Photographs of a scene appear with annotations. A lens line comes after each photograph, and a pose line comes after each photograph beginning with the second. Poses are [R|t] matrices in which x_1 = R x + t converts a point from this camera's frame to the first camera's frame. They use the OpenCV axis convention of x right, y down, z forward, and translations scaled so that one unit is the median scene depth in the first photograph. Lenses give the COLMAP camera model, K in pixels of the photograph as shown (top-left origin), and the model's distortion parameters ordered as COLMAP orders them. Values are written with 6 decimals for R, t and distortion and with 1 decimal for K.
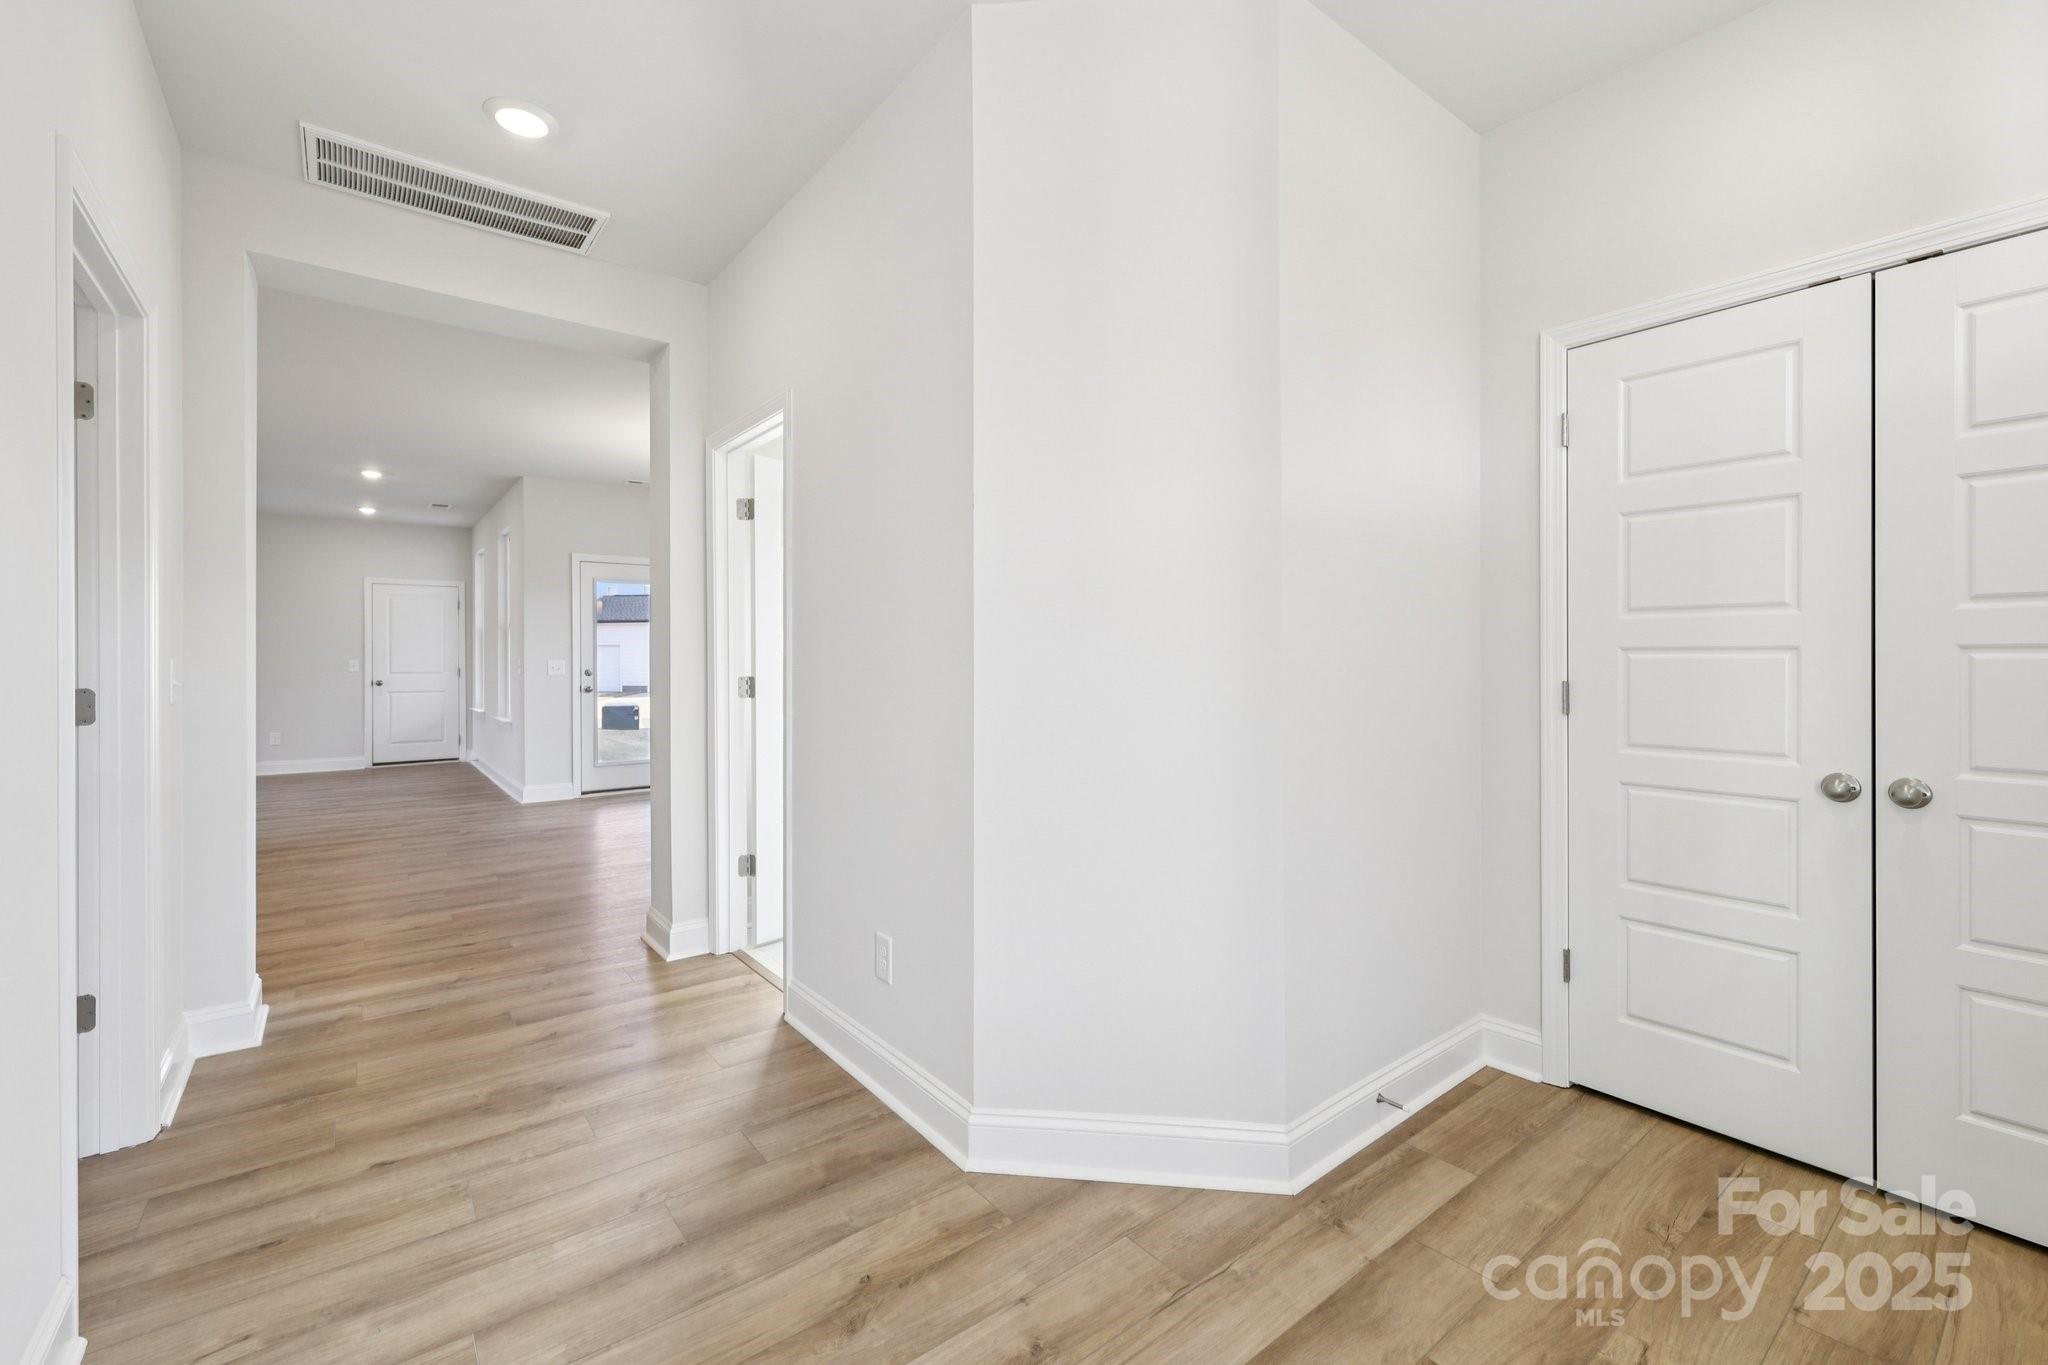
lens RADIAL K [[867.7, 0, 1025.2], [0, 867.7, 665.5], [0, 0, 1]] dist [0.000491, 0.000276]
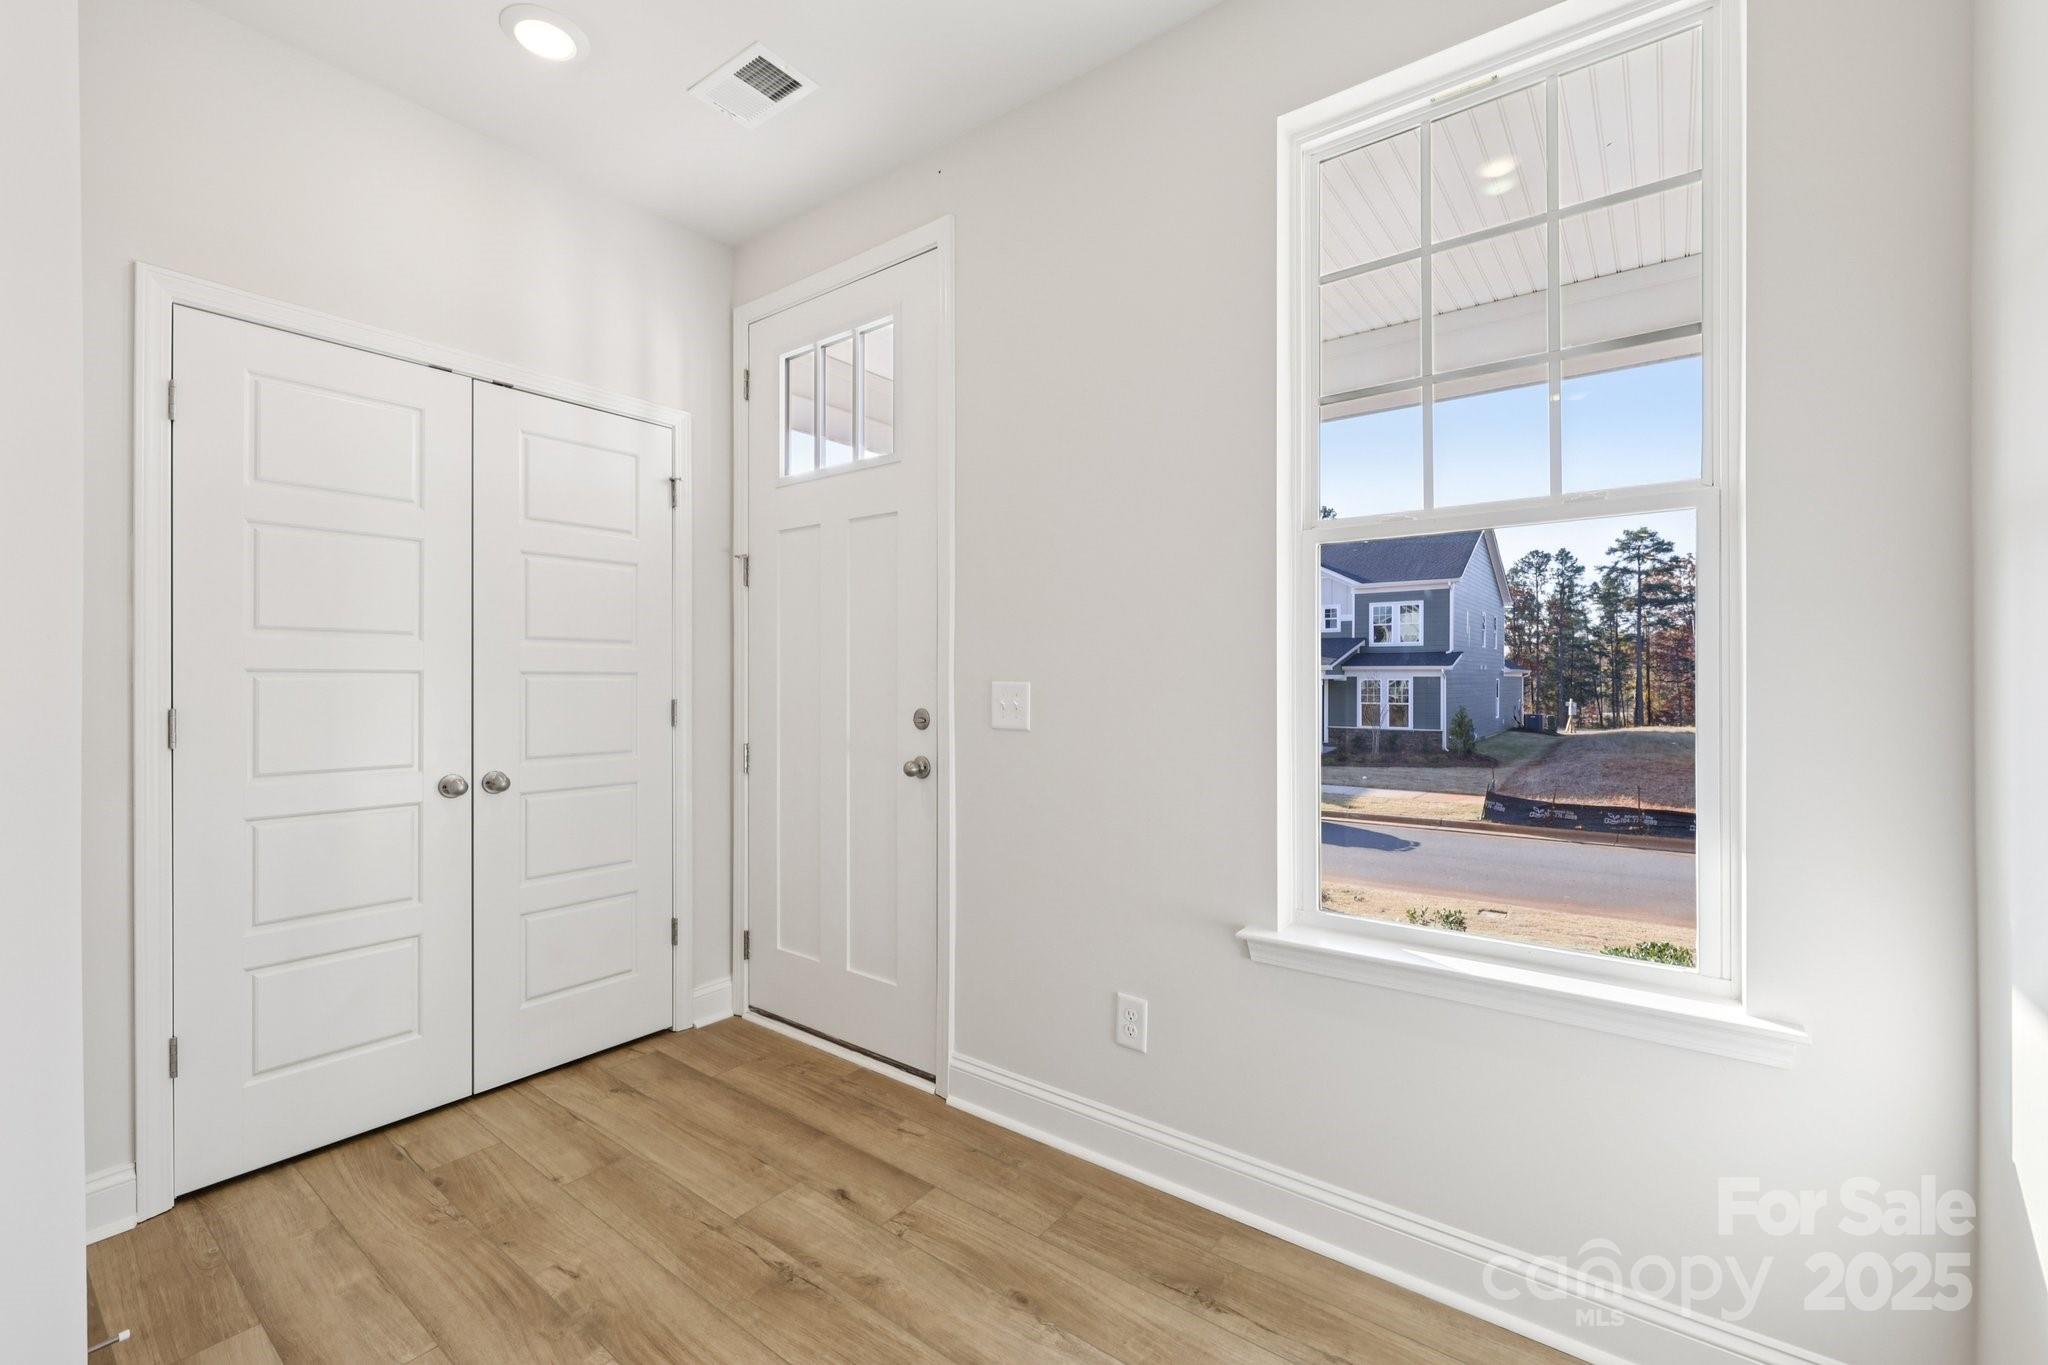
lens RADIAL K [[856.9, 0, 1021.9], [0, 856.9, 673.2], [0, 0, 1]] dist [-0.000652, 0.000609]
pose [[-0.251993, 0.007222, 0.967702, -0.438172], [0.008934, 0.999947, -0.005137, -0.005034], [-0.967688, 0.007351, -0.252044, 0.520326]]
